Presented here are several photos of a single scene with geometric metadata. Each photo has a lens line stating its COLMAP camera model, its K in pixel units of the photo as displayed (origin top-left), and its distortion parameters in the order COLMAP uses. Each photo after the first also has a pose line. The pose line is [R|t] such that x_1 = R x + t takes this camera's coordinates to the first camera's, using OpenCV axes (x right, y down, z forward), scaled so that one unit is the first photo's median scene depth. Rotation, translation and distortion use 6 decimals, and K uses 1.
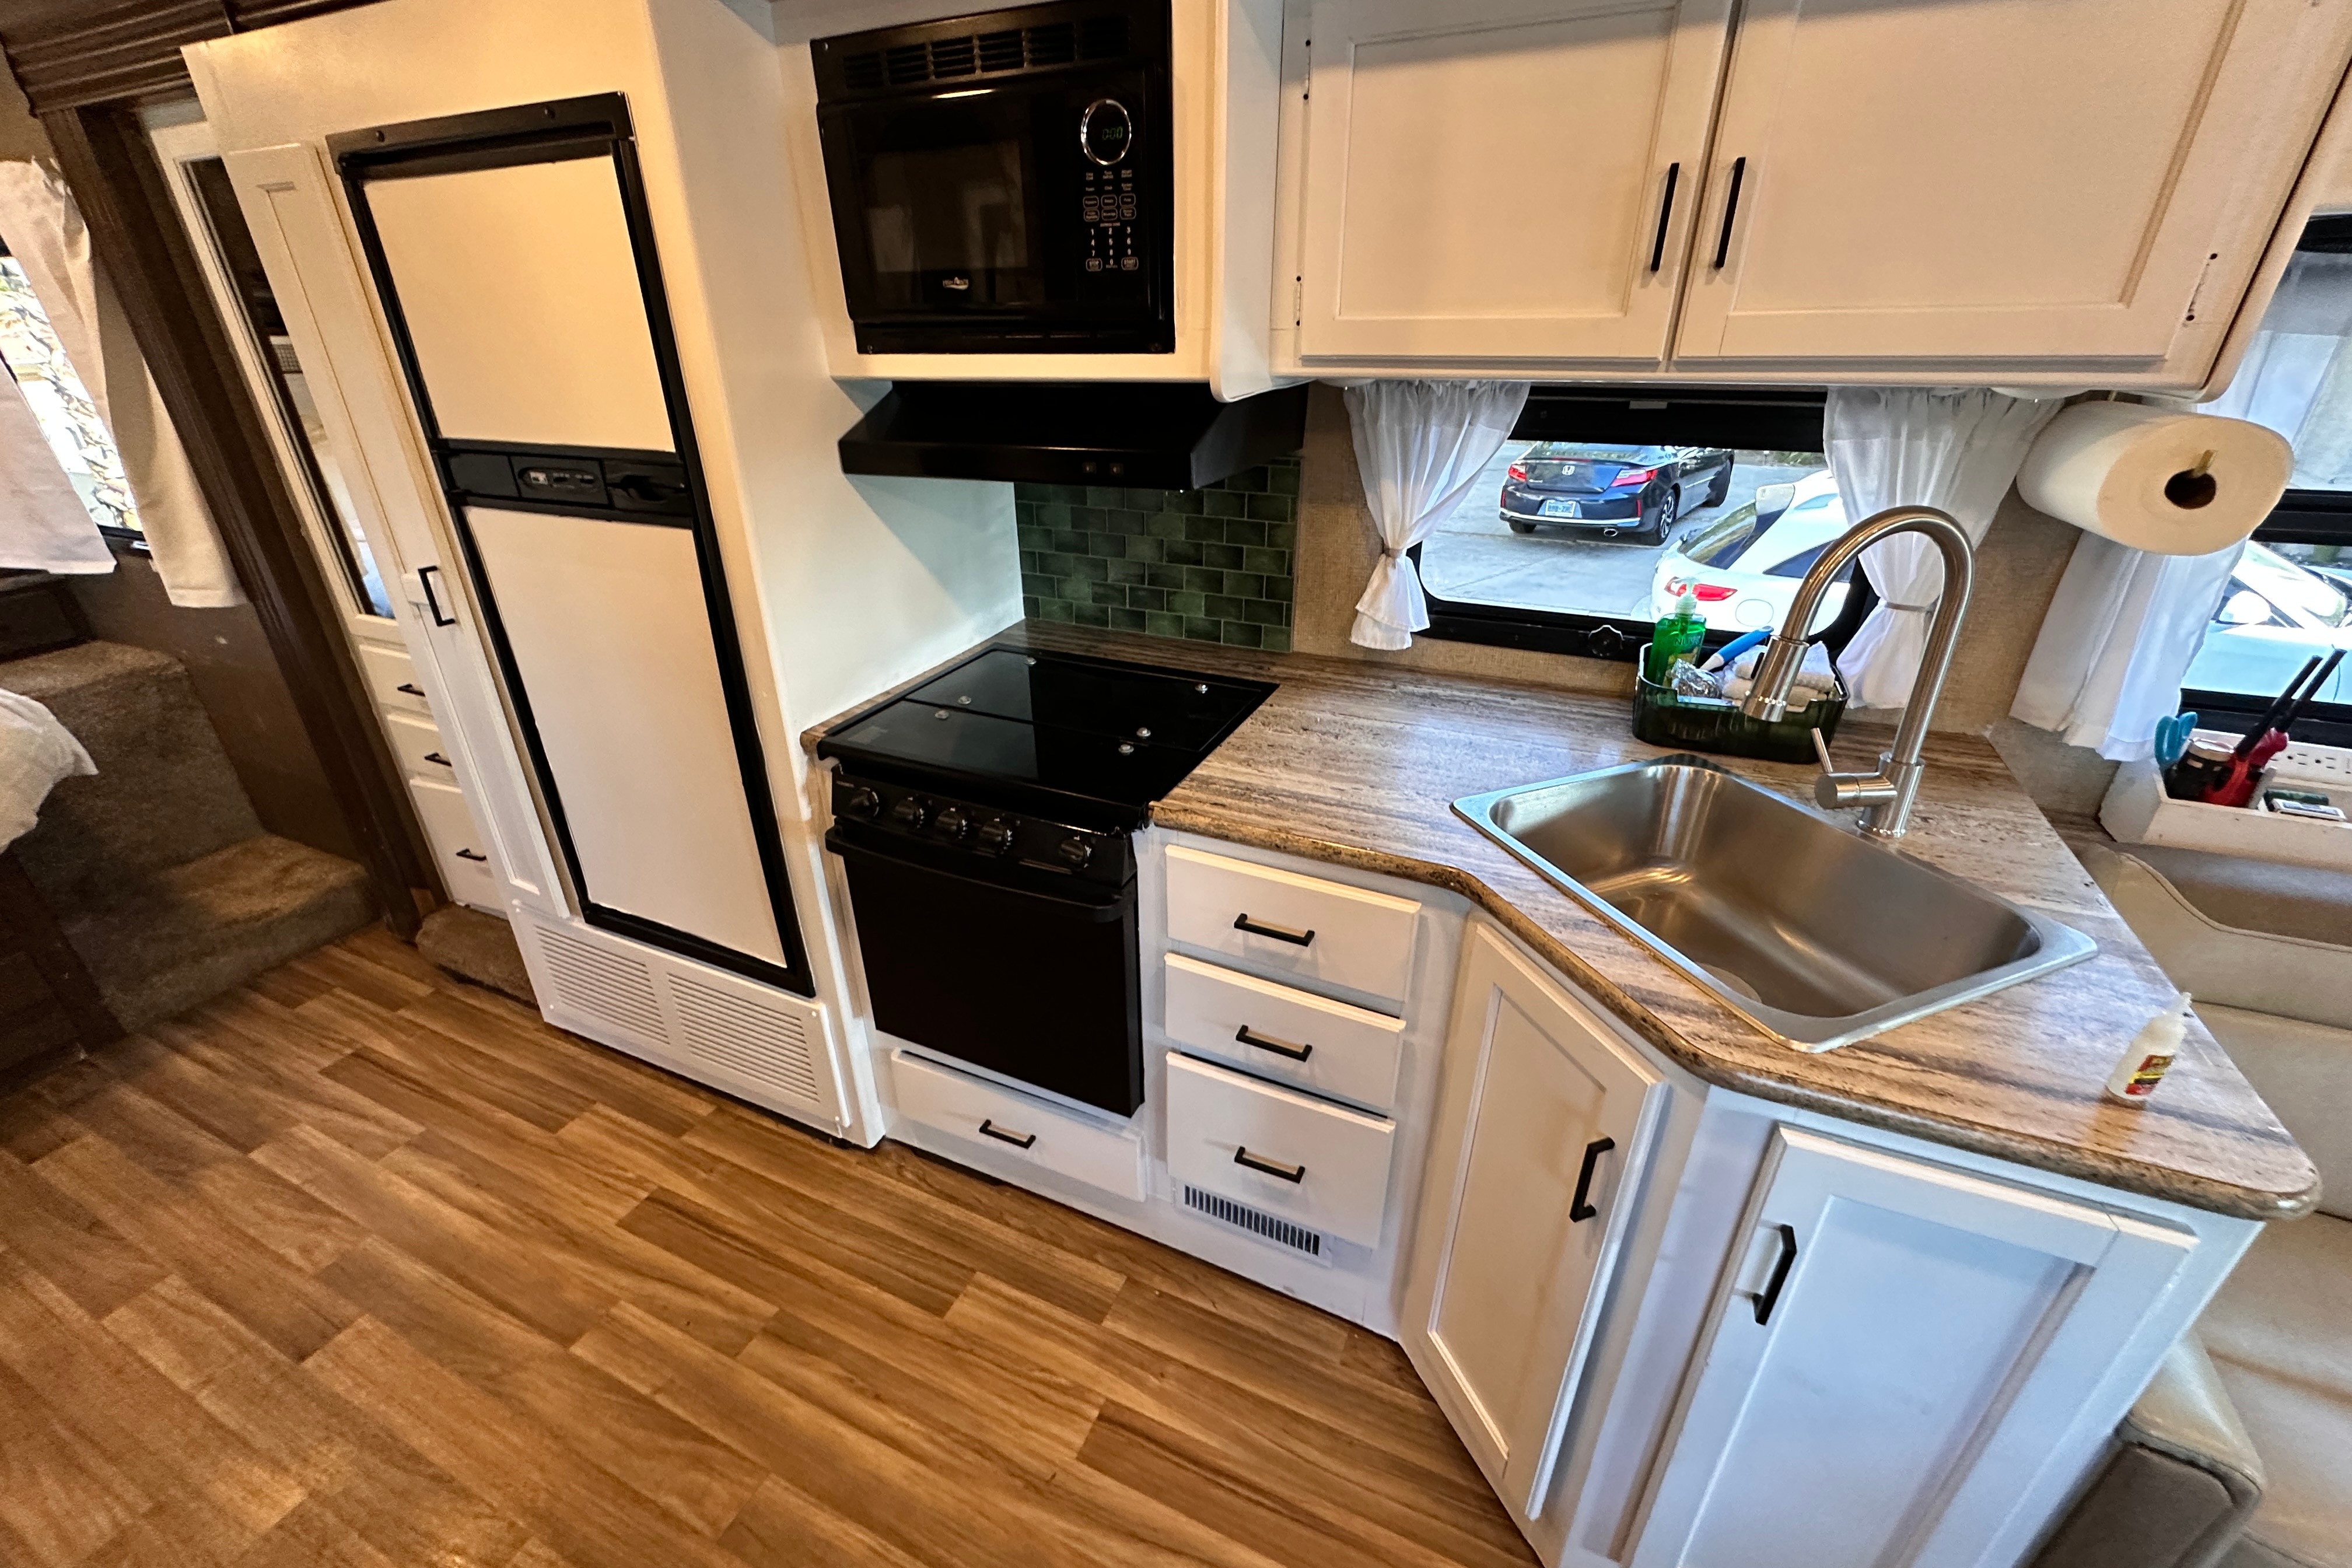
lens RADIAL K [[942.8, 0, 1171.6], [0, 942.8, 780.8], [0, 0, 1]] dist [-0.002395, 0.000420]
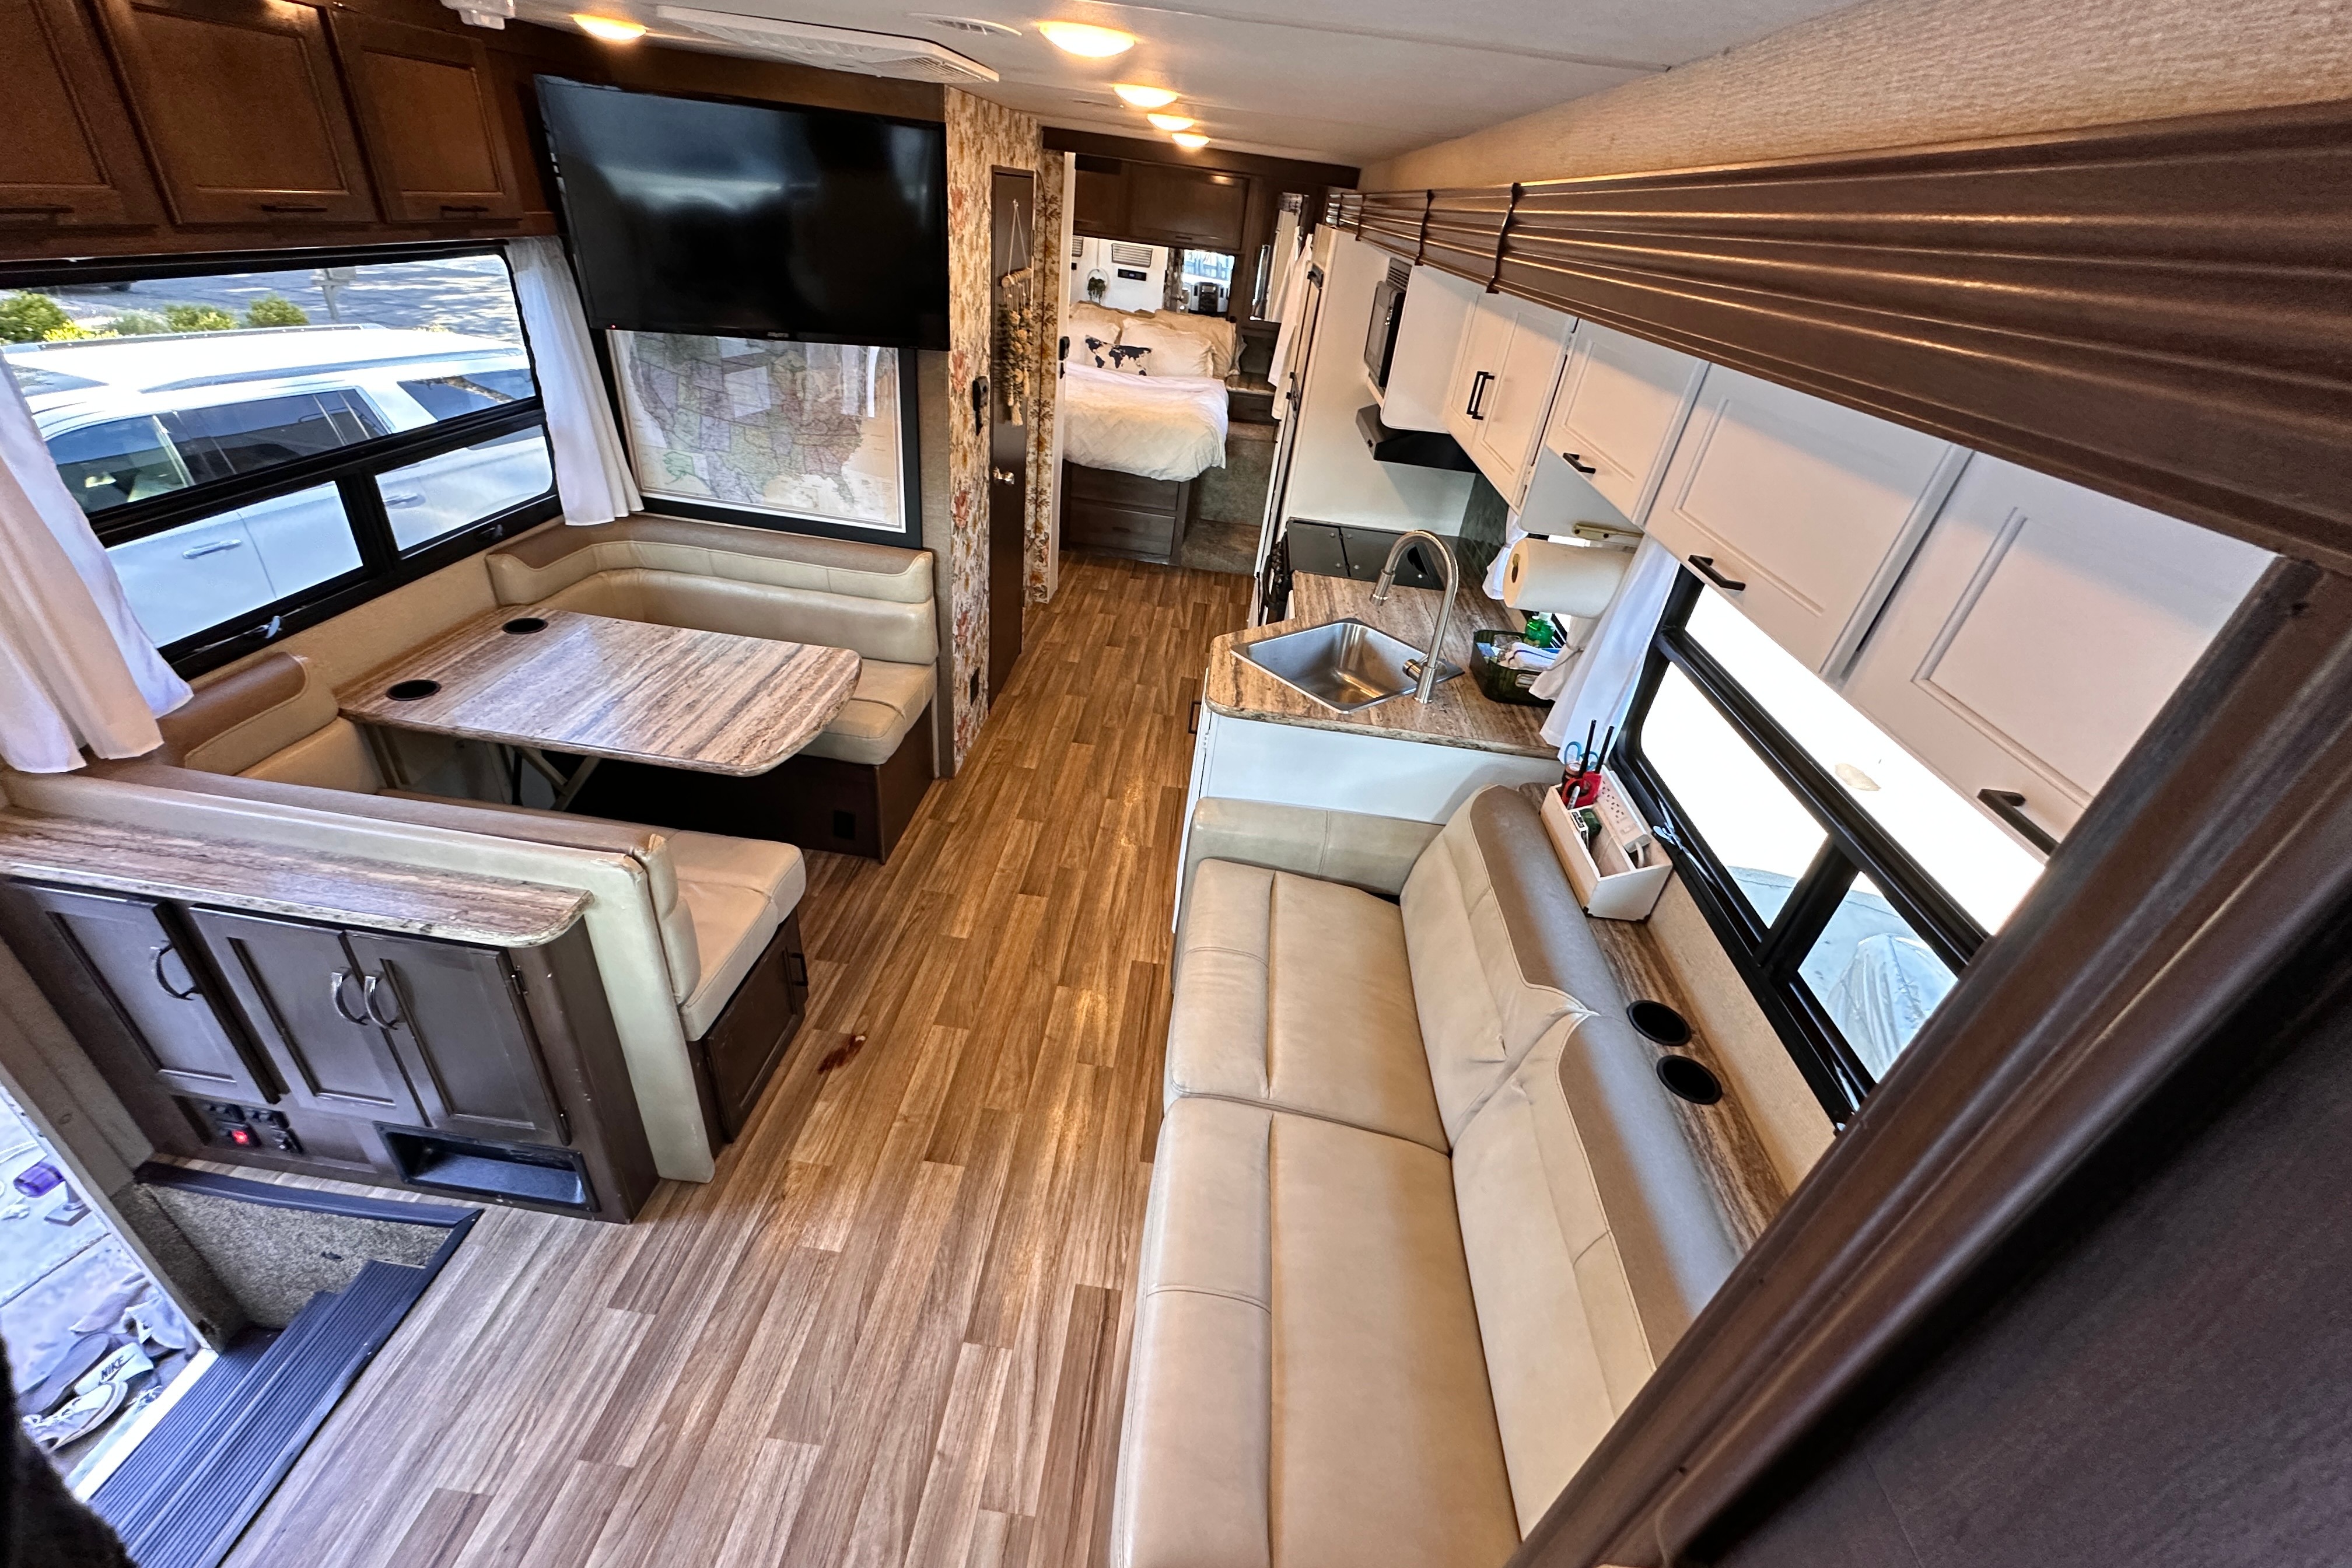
lens RADIAL K [[942.8, 0, 1171.6], [0, 942.8, 780.8], [0, 0, 1]] dist [-0.002395, 0.000420]
pose [[0.335207, 0.541721, -0.770827, 1.544797], [-0.511112, 0.791864, 0.334240, -0.147399], [0.791455, 0.281939, 0.542319, -0.329489]]
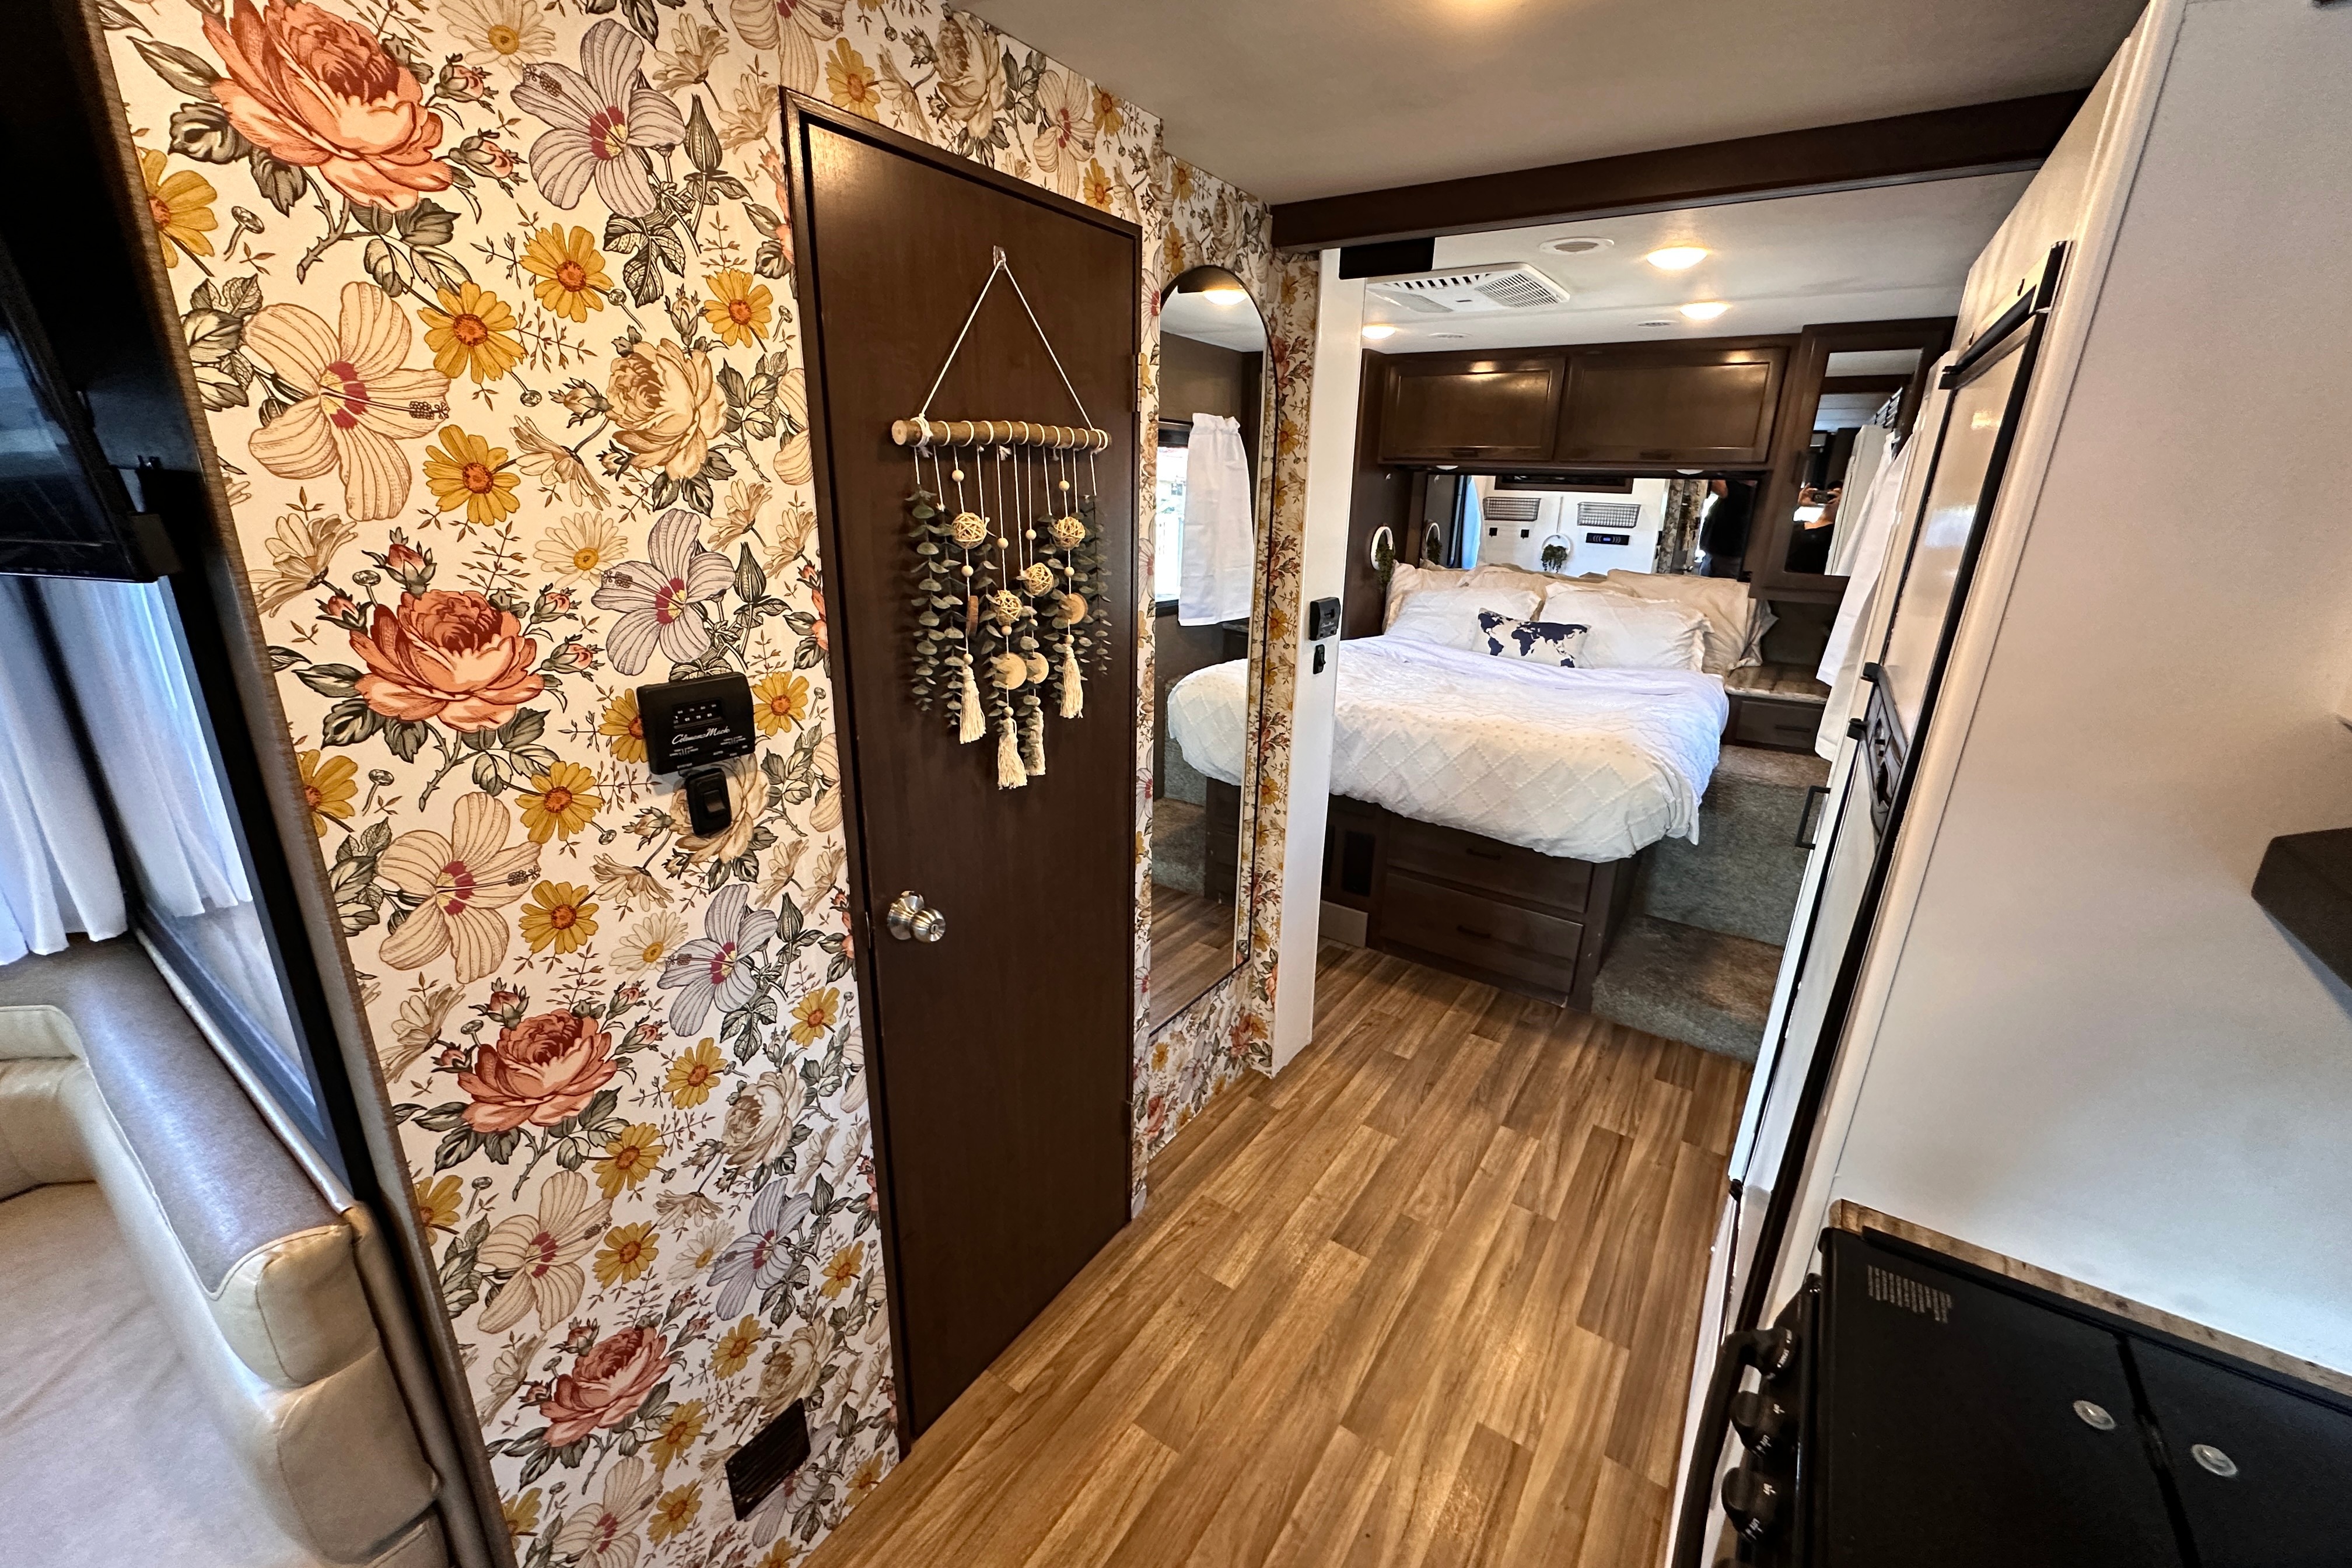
lens RADIAL K [[938.9, 0, 1172.1], [0, 938.9, 780.6], [0, 0, 1]] dist [-0.002851, -0.001032]
pose [[-0.169924, 0.310684, -0.935201, 0.143196], [-0.447723, 0.821064, 0.354116, -0.257517], [0.877878, 0.478884, -0.000418, 0.430221]]
